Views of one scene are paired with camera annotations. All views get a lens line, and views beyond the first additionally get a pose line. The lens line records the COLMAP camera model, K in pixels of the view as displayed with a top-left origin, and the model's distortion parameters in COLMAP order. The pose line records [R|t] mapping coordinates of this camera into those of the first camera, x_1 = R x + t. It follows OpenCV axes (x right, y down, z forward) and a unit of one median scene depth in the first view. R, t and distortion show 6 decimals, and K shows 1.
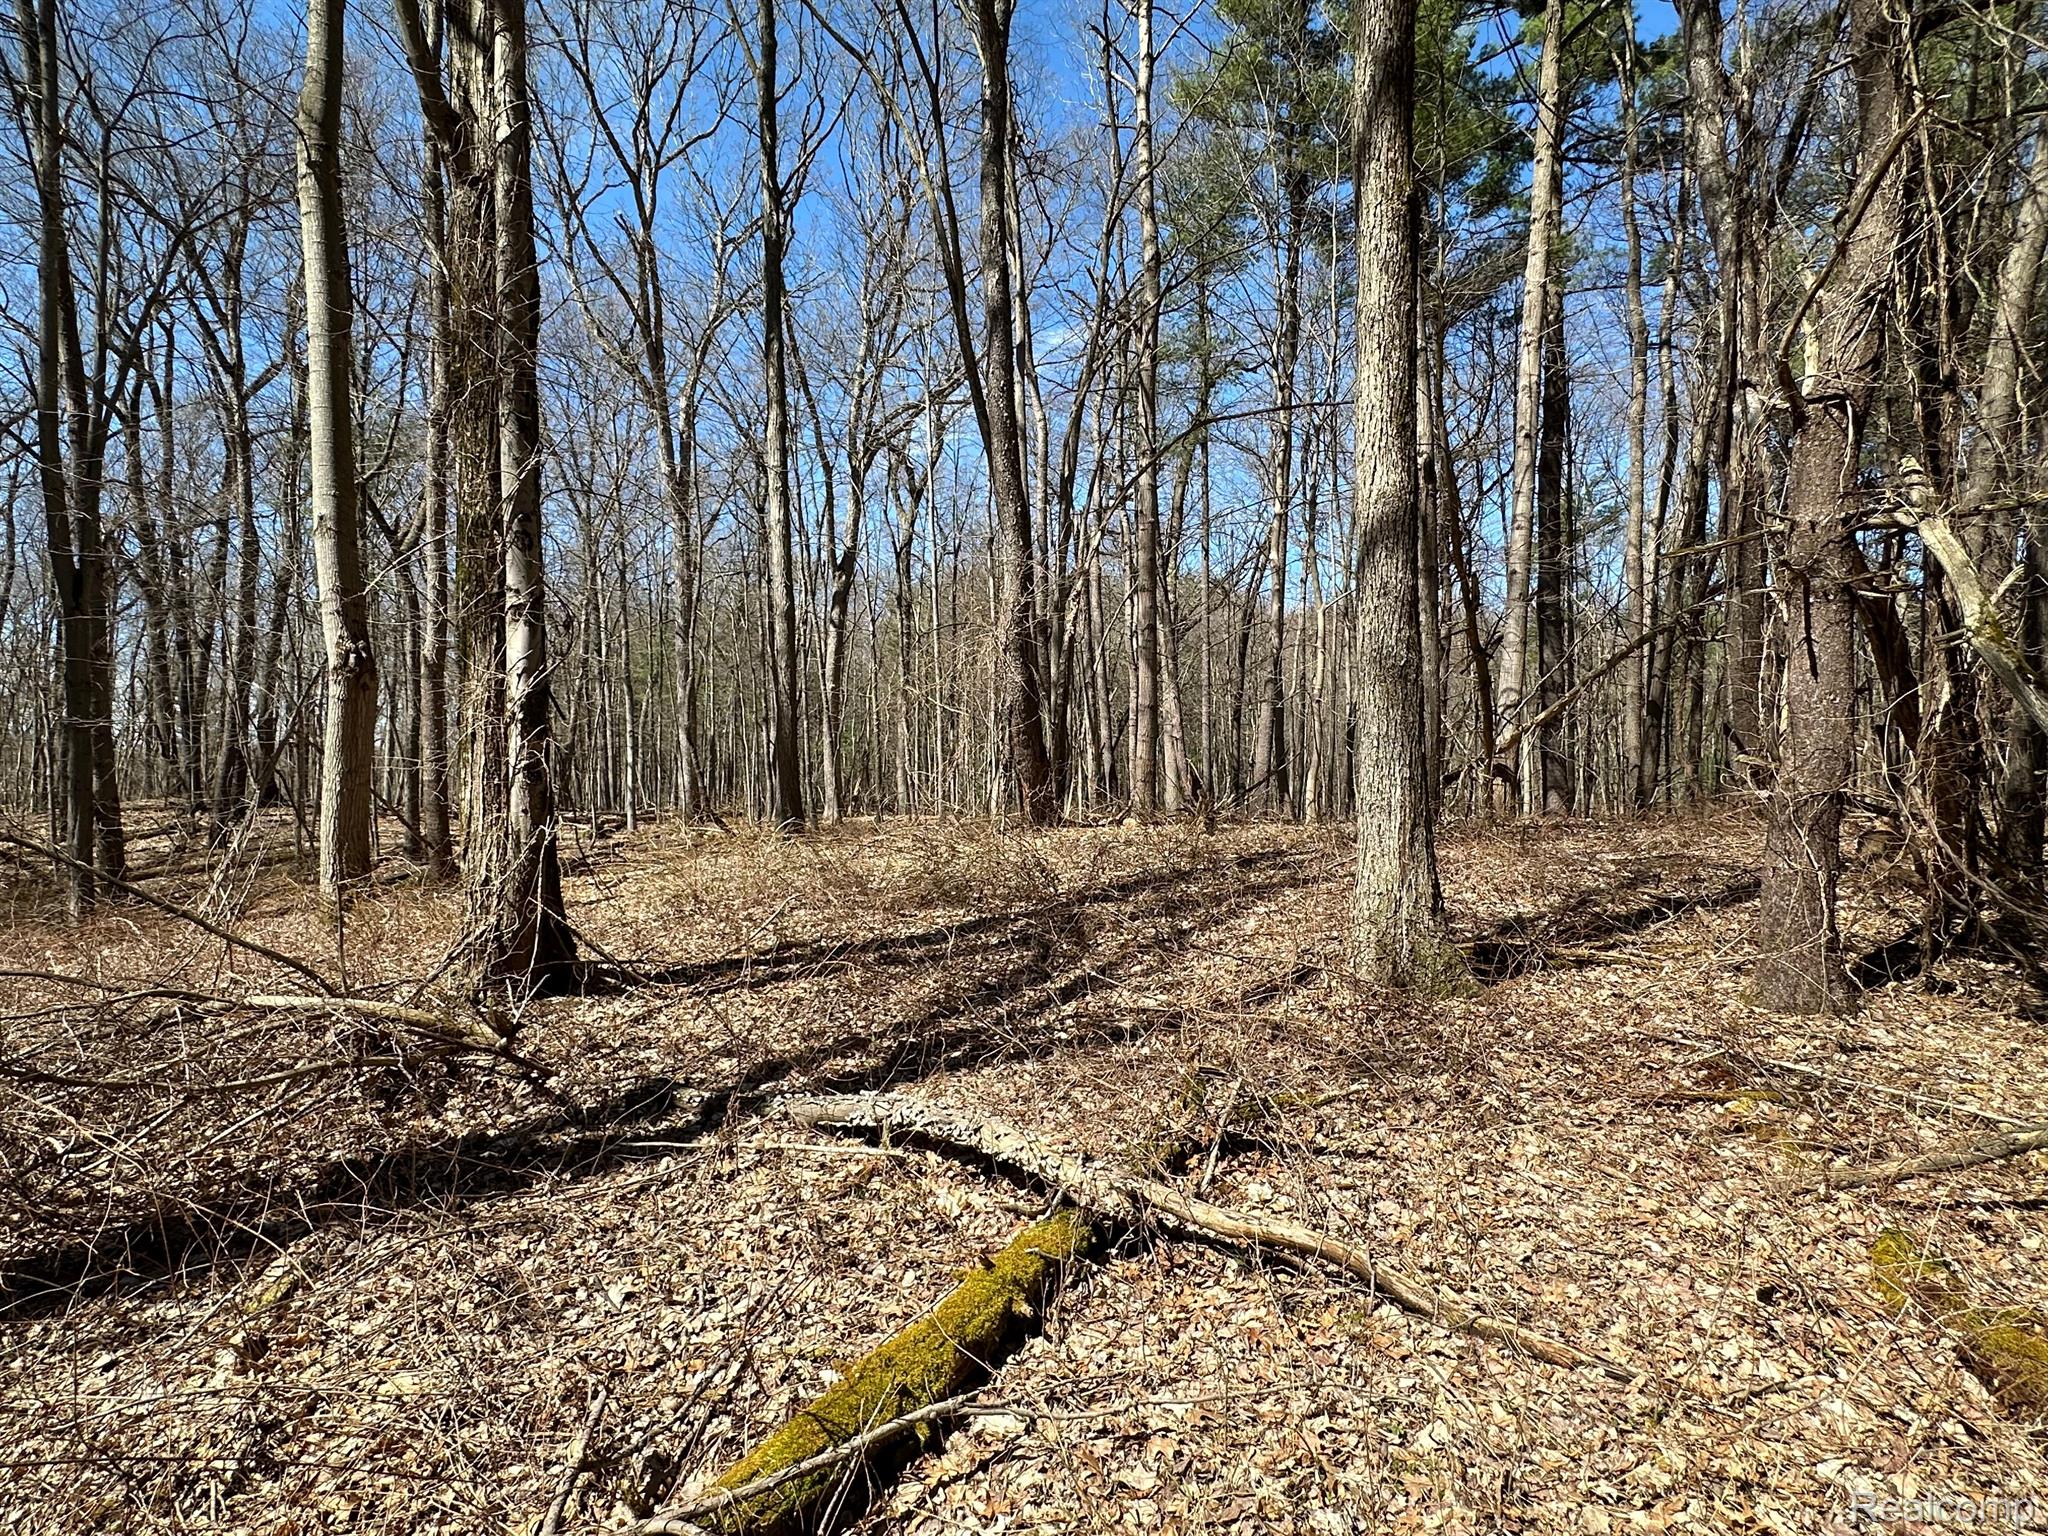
lens RADIAL K [[1055.2, 0, 1023.9], [0, 1055.2, 776.3], [0, 0, 1]] dist [-0.004293, -0.000136]
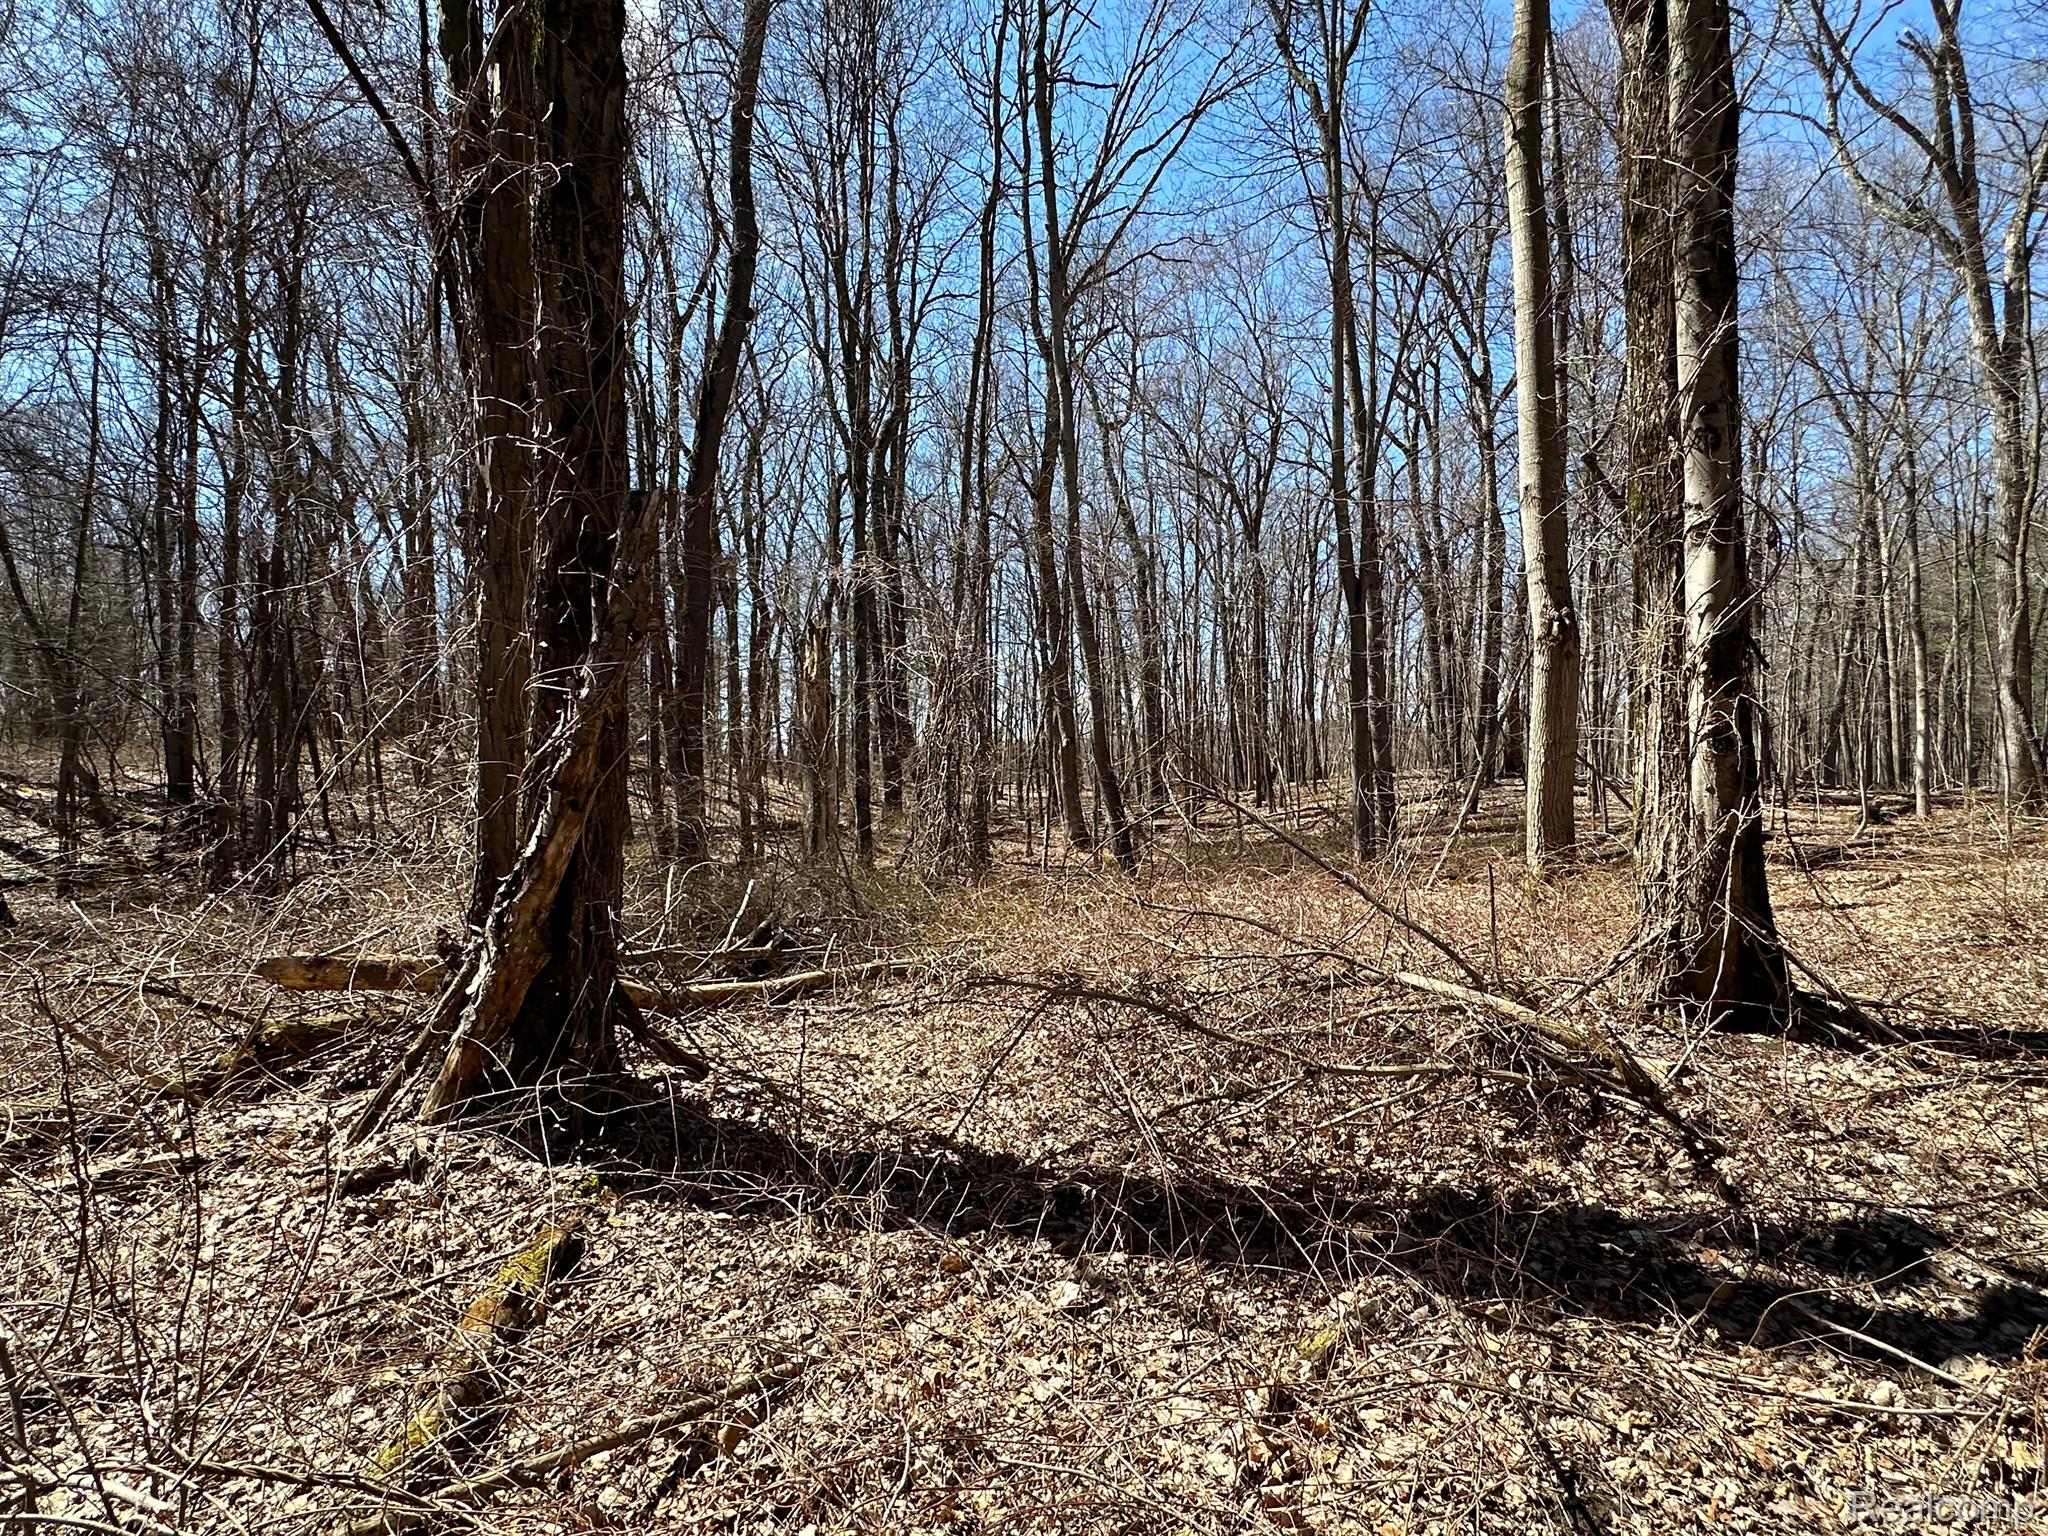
lens RADIAL K [[1055.2, 0, 1024.1], [0, 1055.2, 769.5], [0, 0, 1]] dist [-0.004293, -0.000136]
pose [[0.481925, 0.011671, -0.876135, -0.036591], [0.005081, 0.999857, 0.016114, 0.002880], [0.876198, -0.012218, 0.481797, 0.179073]]
